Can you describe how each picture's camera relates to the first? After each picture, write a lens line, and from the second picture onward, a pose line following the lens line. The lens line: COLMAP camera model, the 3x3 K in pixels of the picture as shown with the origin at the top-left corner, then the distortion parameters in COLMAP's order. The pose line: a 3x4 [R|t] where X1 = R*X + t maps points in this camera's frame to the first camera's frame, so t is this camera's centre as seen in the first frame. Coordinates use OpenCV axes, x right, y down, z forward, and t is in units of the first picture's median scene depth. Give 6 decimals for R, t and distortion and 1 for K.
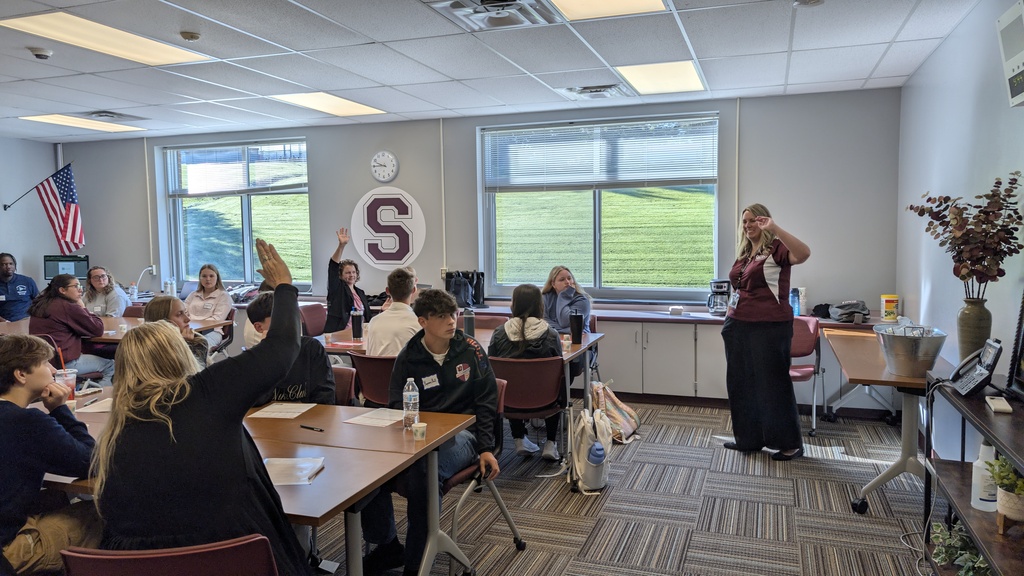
lens RADIAL K [[735.8, 0, 500.4], [0, 735.8, 300.3], [0, 0, 1]] dist [0.041793, -0.037119]
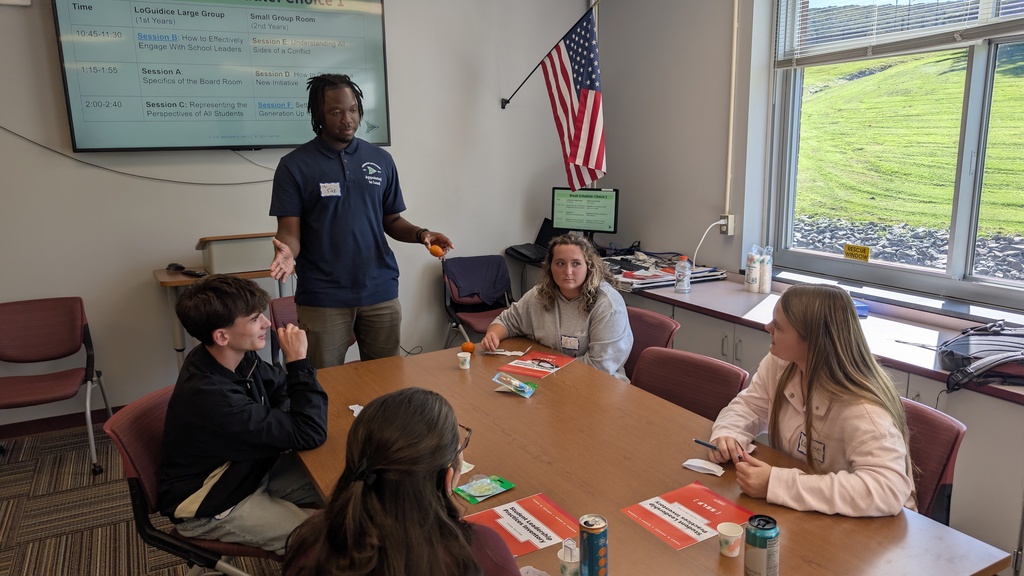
lens RADIAL K [[735.8, 0, 510.1], [0, 735.8, 285.5], [0, 0, 1]] dist [0.041793, -0.037119]
pose [[0.740684, 0.124656, -0.660188, -0.279935], [-0.047056, 0.989849, 0.134110, -0.065899], [0.670204, -0.068267, 0.739031, 0.609009]]
